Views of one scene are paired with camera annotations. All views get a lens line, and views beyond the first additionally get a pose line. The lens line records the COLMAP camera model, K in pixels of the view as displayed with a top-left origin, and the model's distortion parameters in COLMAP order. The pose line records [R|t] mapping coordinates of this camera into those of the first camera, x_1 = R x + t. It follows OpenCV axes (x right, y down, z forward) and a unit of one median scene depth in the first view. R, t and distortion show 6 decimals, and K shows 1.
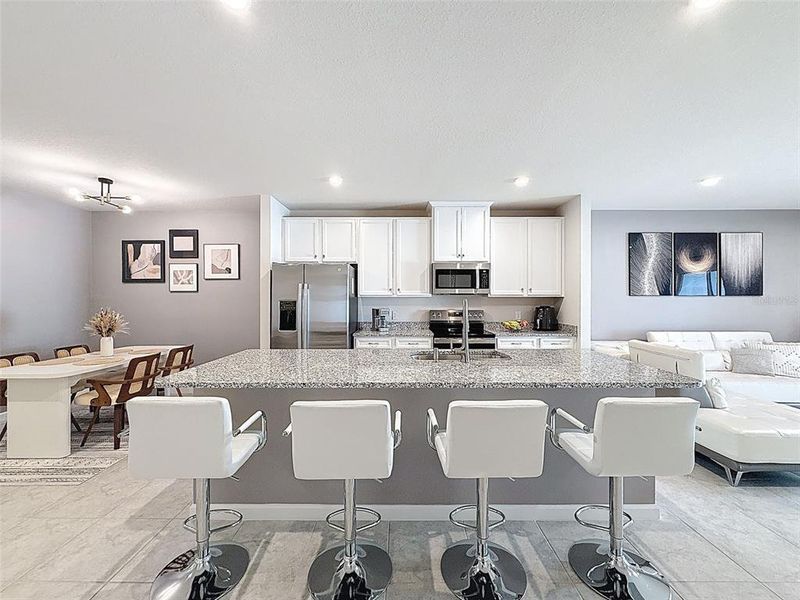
lens RADIAL K [[323.2, 0, 400.0], [0, 323.2, 300.0], [0, 0, 1]] dist [-0.001081, -0.000032]
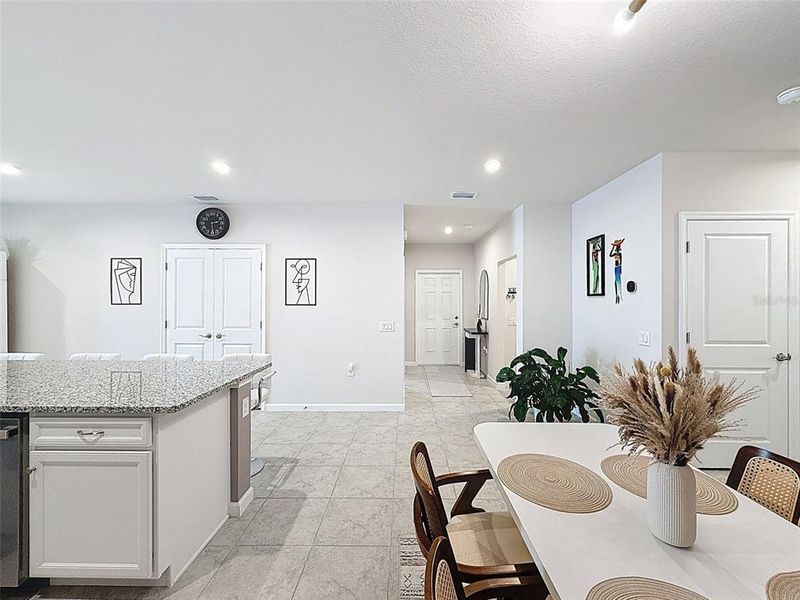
lens RADIAL K [[323.2, 0, 400.0], [0, 323.2, 300.0], [0, 0, 1]] dist [-0.001081, -0.000032]
pose [[-0.999941, 0.000483, 0.010820, -0.529319], [0.000461, 0.999998, -0.002034, -0.010049], [-0.010821, -0.002029, -0.999939, 0.956214]]
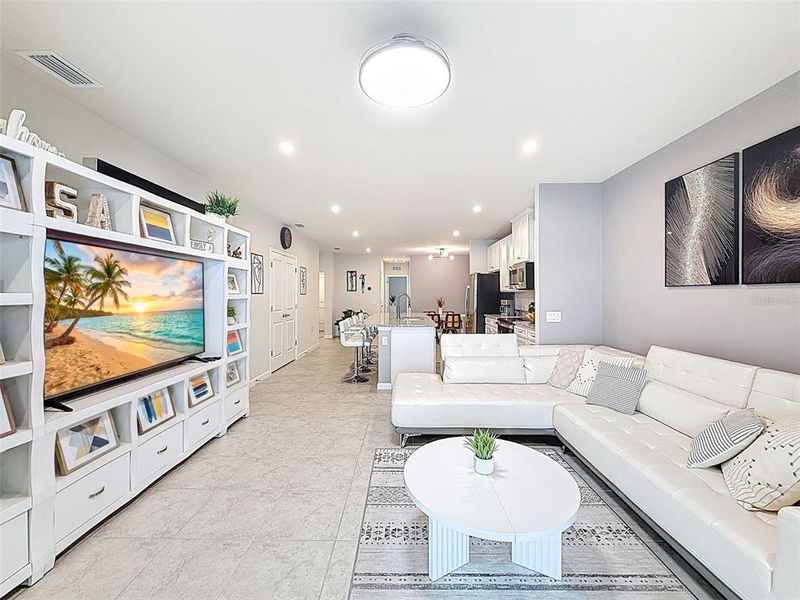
lens RADIAL K [[325.3, 0, 400.6], [0, 325.3, 296.0], [0, 0, 1]] dist [-0.000496, -0.000089]
pose [[-0.009808, 0.005101, -0.999939, 1.378311], [-0.001284, 0.999986, 0.005114, 0.001974], [0.999951, 0.001334, -0.009801, 0.526054]]
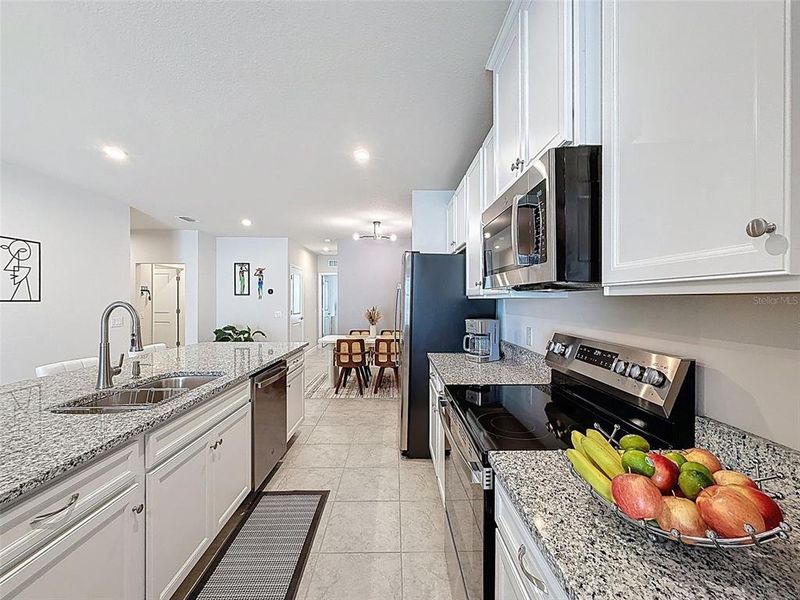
lens RADIAL K [[324.0, 0, 401.6], [0, 324.0, 297.9], [0, 0, 1]] dist [-0.000895, 0.000006]
pose [[0.024629, -0.005468, -0.999682, 0.480992], [-0.006479, 0.999963, -0.005629, -0.005990], [0.999676, 0.006615, 0.024592, 0.833647]]
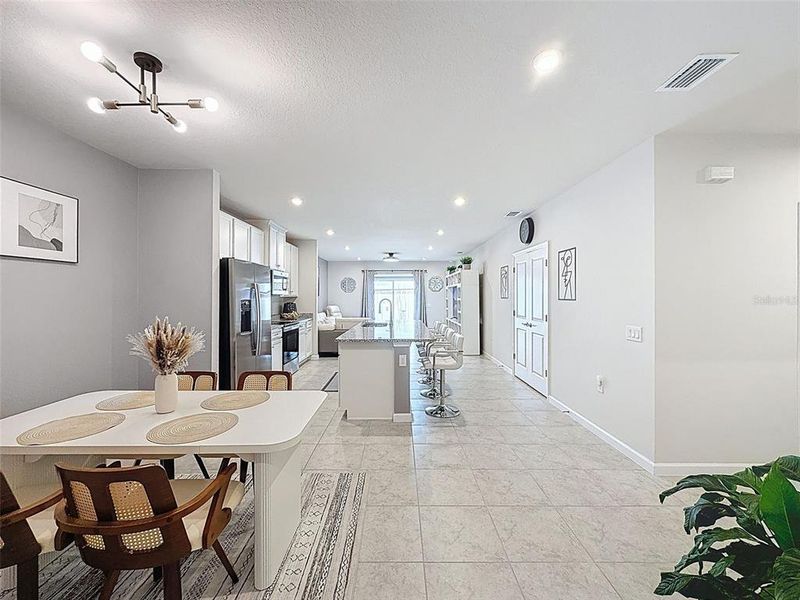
lens RADIAL K [[322.2, 0, 400.8], [0, 322.2, 295.5], [0, 0, 1]] dist [-0.000058, 0.000097]
pose [[-0.005143, 0.003331, 0.999981, -1.090840], [0.003009, 0.999990, -0.003316, -0.007429], [-0.999982, 0.002992, -0.005153, 0.474834]]
